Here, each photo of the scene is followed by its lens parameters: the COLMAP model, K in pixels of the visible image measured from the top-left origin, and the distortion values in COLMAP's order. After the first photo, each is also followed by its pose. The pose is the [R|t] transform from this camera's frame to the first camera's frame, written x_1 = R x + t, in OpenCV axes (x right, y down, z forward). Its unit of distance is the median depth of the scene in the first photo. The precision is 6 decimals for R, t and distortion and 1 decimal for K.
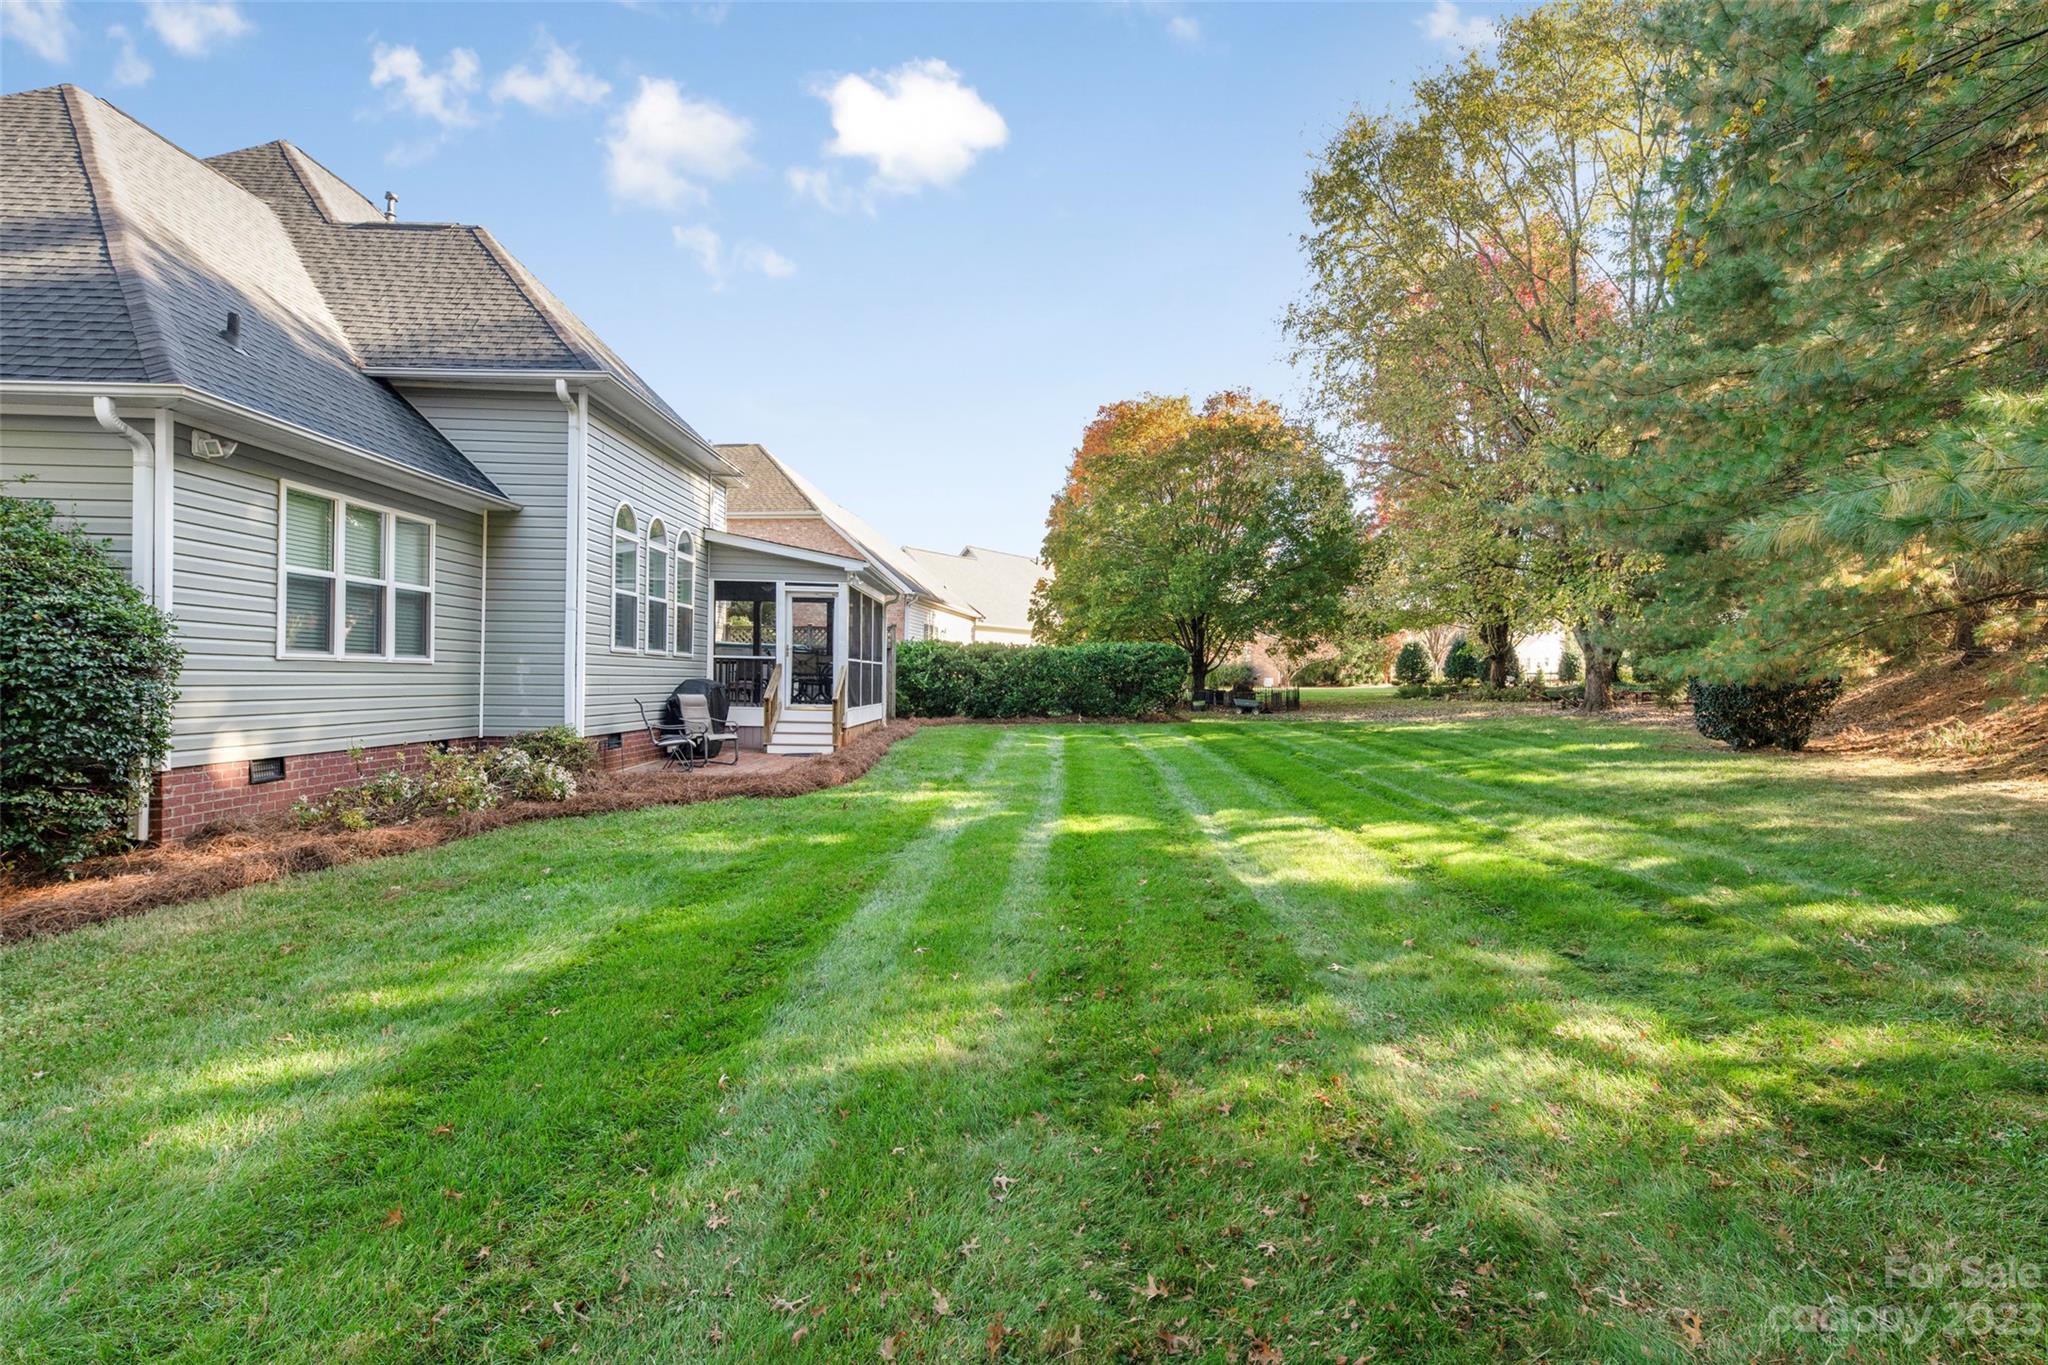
lens RADIAL K [[1062.2, 0, 1068.4], [0, 1062.2, 674.4], [0, 0, 1]] dist [0.001933, 0.000481]
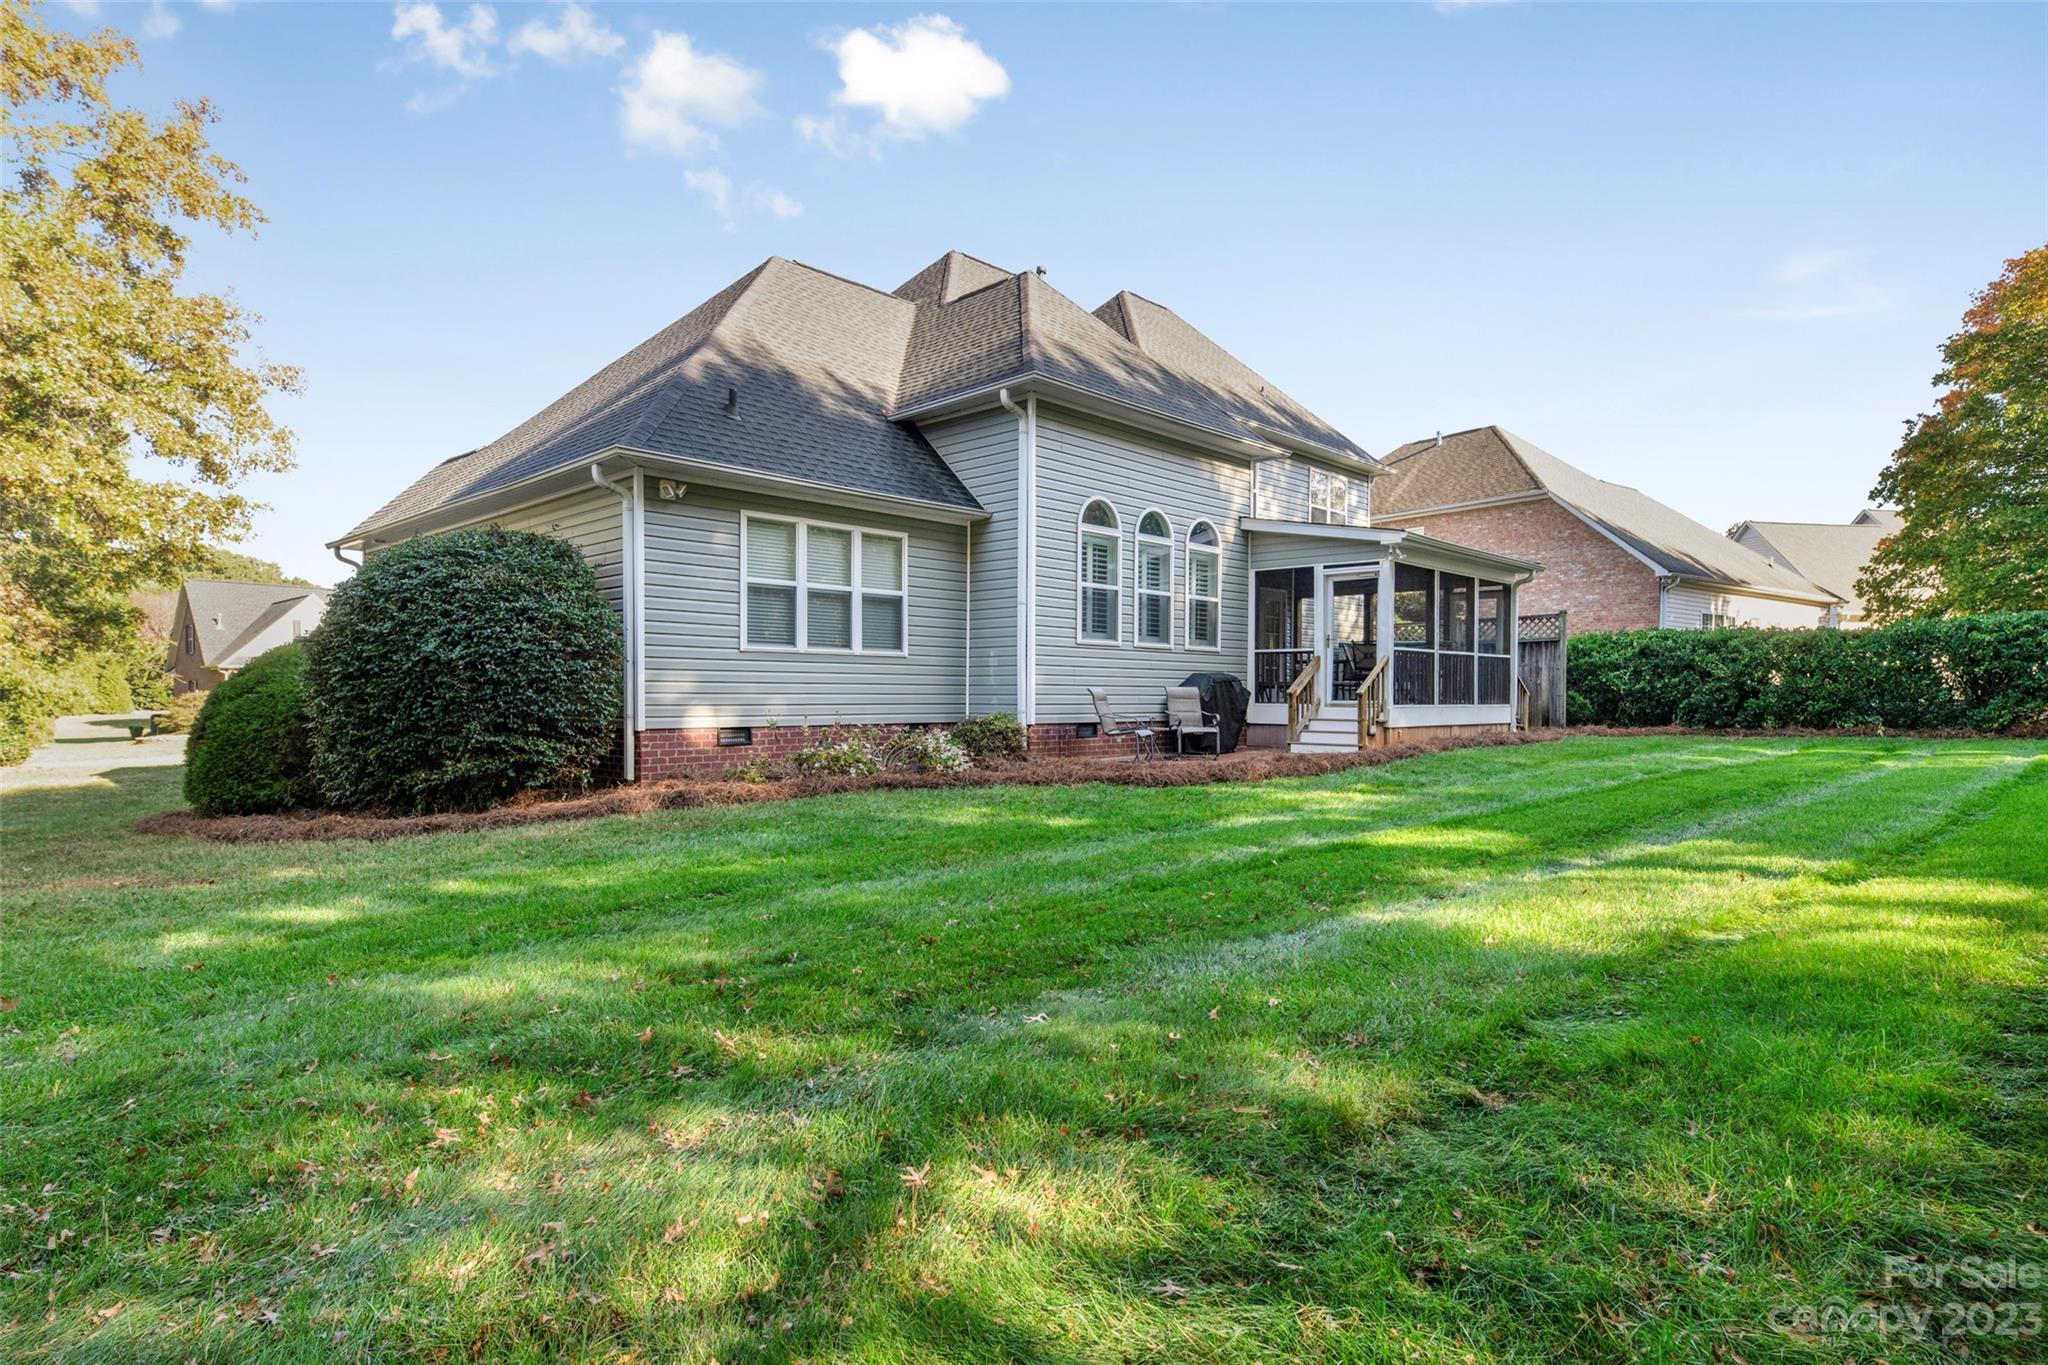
lens RADIAL K [[1095.1, 0, 1024.0], [0, 1095.1, 682.5], [0, 0, 1]] dist [0.026654, 0.000298]
pose [[0.684707, -0.023203, -0.728449, 0.360897], [0.012025, 0.999717, -0.020541, 0.044121], [0.728719, 0.005305, 0.684792, 0.271169]]
